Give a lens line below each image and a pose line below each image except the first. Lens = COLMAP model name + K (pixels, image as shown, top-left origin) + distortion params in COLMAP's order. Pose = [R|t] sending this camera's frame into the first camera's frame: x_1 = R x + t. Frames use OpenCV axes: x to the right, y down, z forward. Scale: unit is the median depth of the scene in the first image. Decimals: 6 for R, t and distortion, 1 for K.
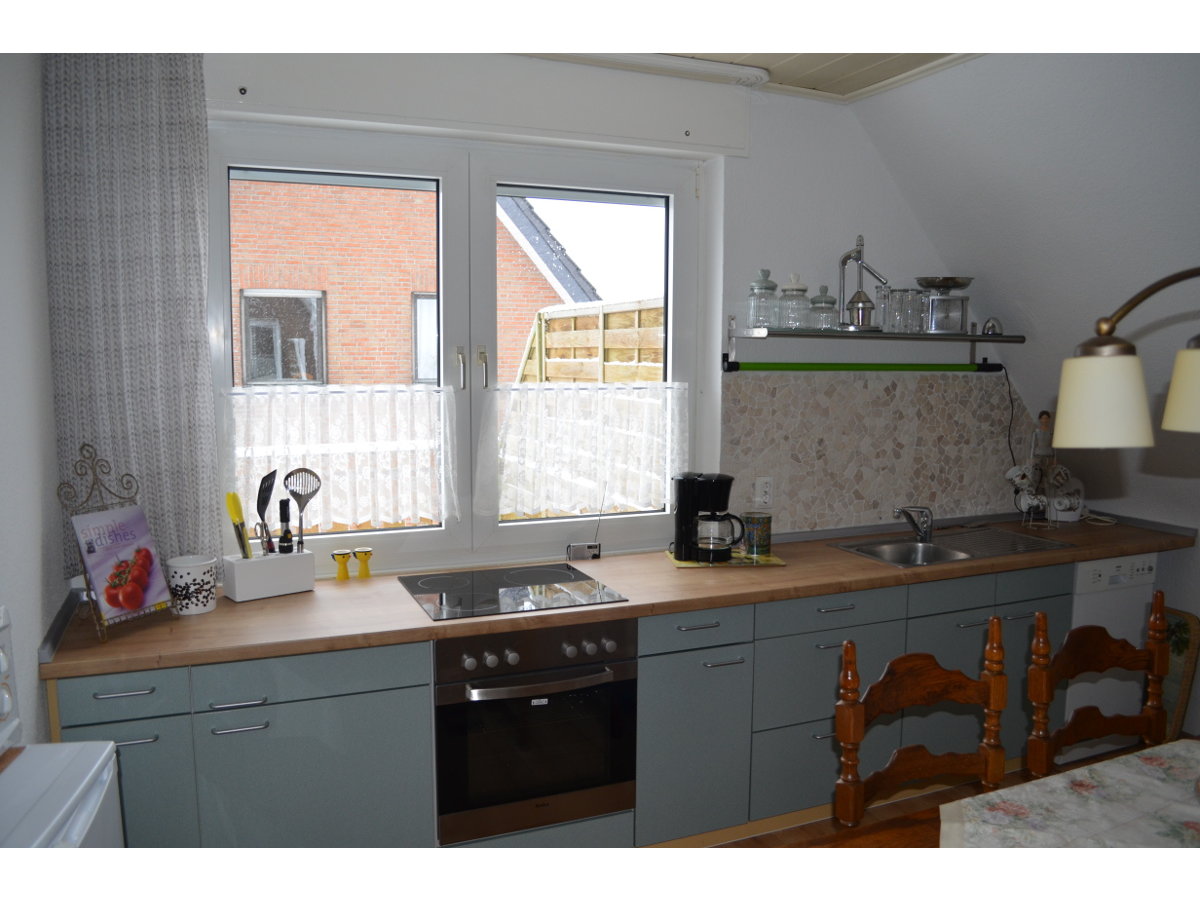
lens RADIAL K [[949.8, 0, 600.0], [0, 949.8, 450.0], [0, 0, 1]] dist [-0.071756, 0.005790]
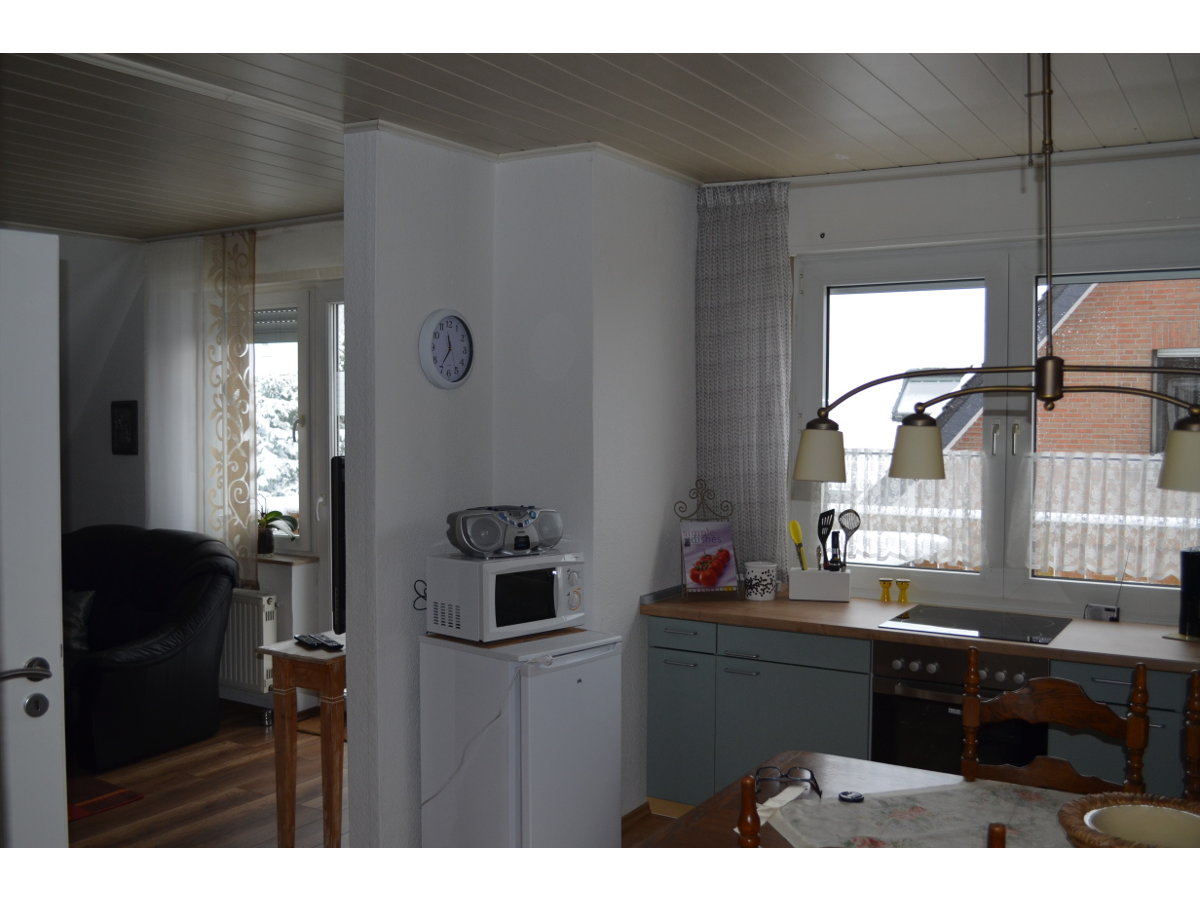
lens RADIAL K [[1131.1, 0, 600.0], [0, 1131.1, 450.0], [0, 0, 1]] dist [-0.080310, 0.001540]
pose [[0.580919, 0.027465, -0.813498, 0.842532], [-0.086697, 0.995833, -0.028289, 0.012750], [0.809331, 0.086961, 0.580880, -0.235465]]
